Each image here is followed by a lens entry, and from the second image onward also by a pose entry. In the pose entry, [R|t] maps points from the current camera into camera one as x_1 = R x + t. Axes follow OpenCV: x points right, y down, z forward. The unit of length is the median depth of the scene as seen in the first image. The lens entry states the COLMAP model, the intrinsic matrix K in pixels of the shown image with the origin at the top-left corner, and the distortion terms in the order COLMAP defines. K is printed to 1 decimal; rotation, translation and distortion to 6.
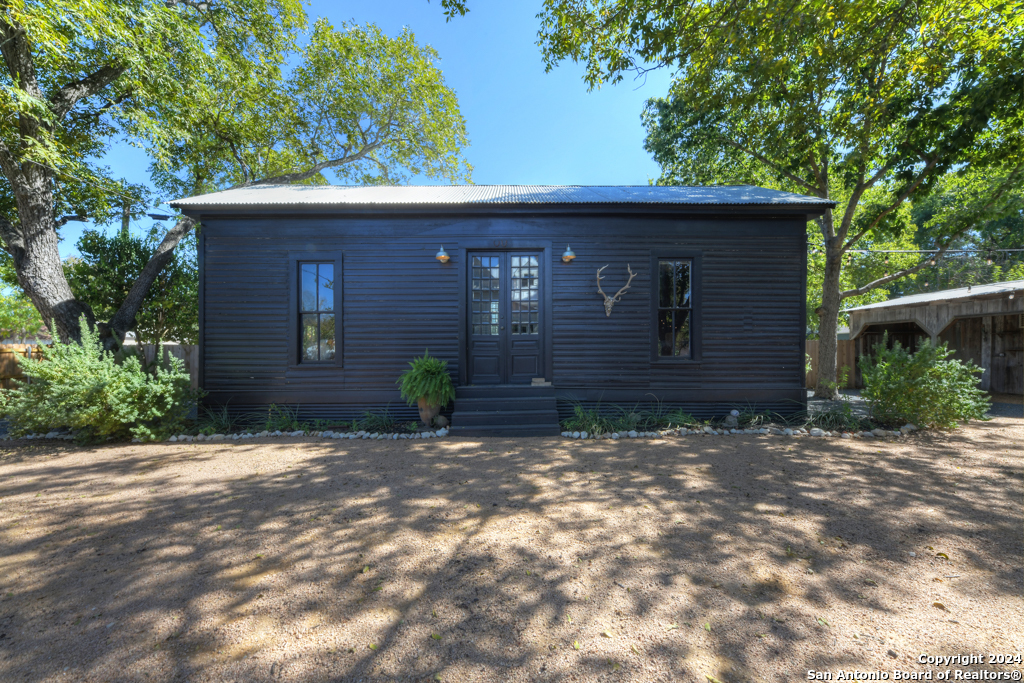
lens RADIAL K [[364.6, 0, 502.8], [0, 364.6, 347.8], [0, 0, 1]] dist [-0.012166, -0.000326]
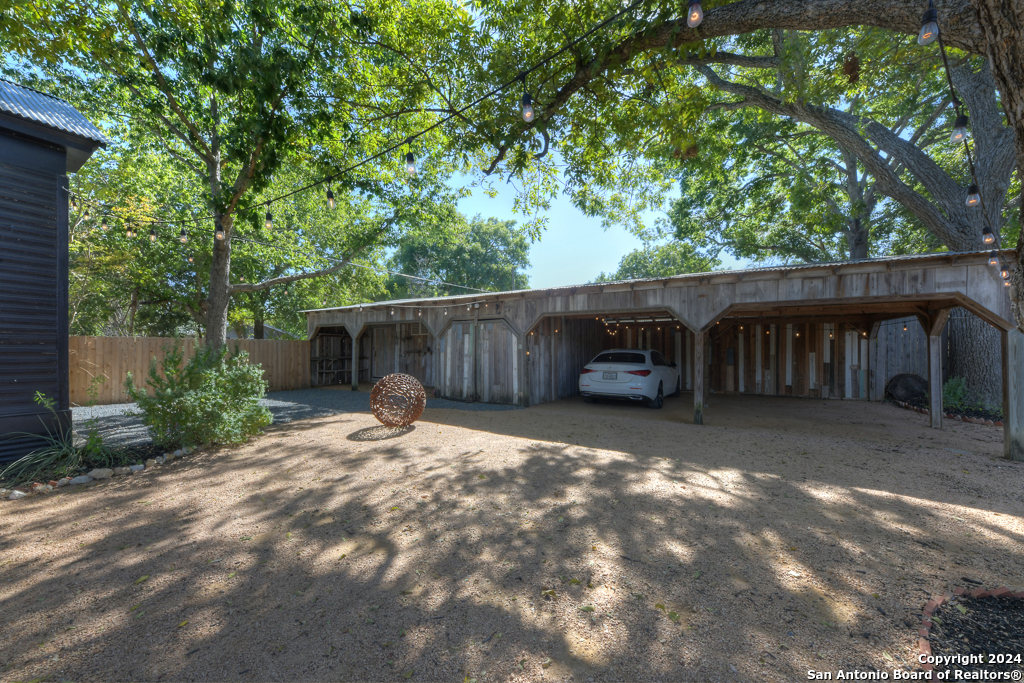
lens RADIAL K [[364.6, 0, 509.3], [0, 364.6, 347.0], [0, 0, 1]] dist [-0.012166, -0.000326]
pose [[0.527870, 0.012467, 0.849234, 1.919923], [-0.012350, 0.999899, -0.007002, -0.023217], [-0.849235, -0.006792, 0.527971, -0.126997]]
